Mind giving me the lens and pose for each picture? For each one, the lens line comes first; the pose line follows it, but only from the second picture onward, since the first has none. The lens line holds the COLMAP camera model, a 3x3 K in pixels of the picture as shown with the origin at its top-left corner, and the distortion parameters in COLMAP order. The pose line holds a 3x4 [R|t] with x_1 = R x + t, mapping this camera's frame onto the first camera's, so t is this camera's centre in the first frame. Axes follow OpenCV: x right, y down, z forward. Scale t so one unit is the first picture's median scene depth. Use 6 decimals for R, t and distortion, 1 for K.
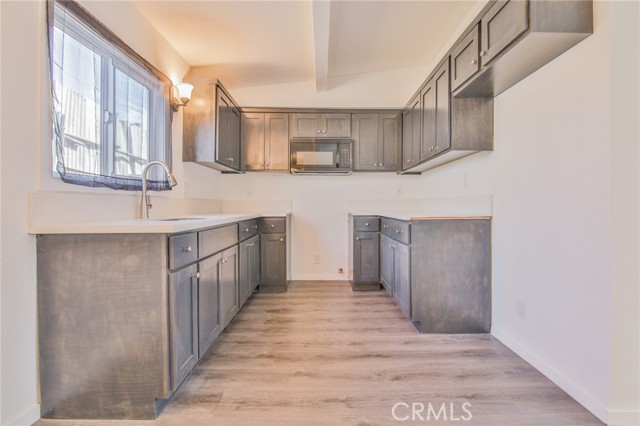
lens RADIAL K [[318.4, 0, 318.5], [0, 318.4, 209.7], [0, 0, 1]] dist [0.002049, -0.010621]
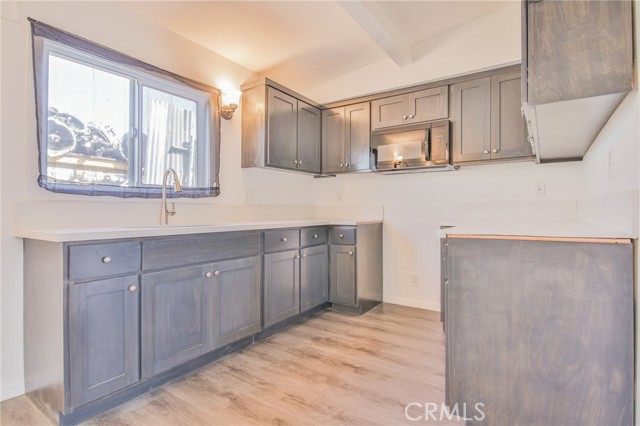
lens RADIAL K [[318.4, 0, 318.5], [0, 318.4, 209.7], [0, 0, 1]] dist [0.002049, -0.010621]
pose [[0.829897, -0.001526, -0.557915, 0.433509], [-0.006974, 0.999890, -0.013108, -0.011066], [0.557874, 0.014769, 0.829795, 0.395052]]
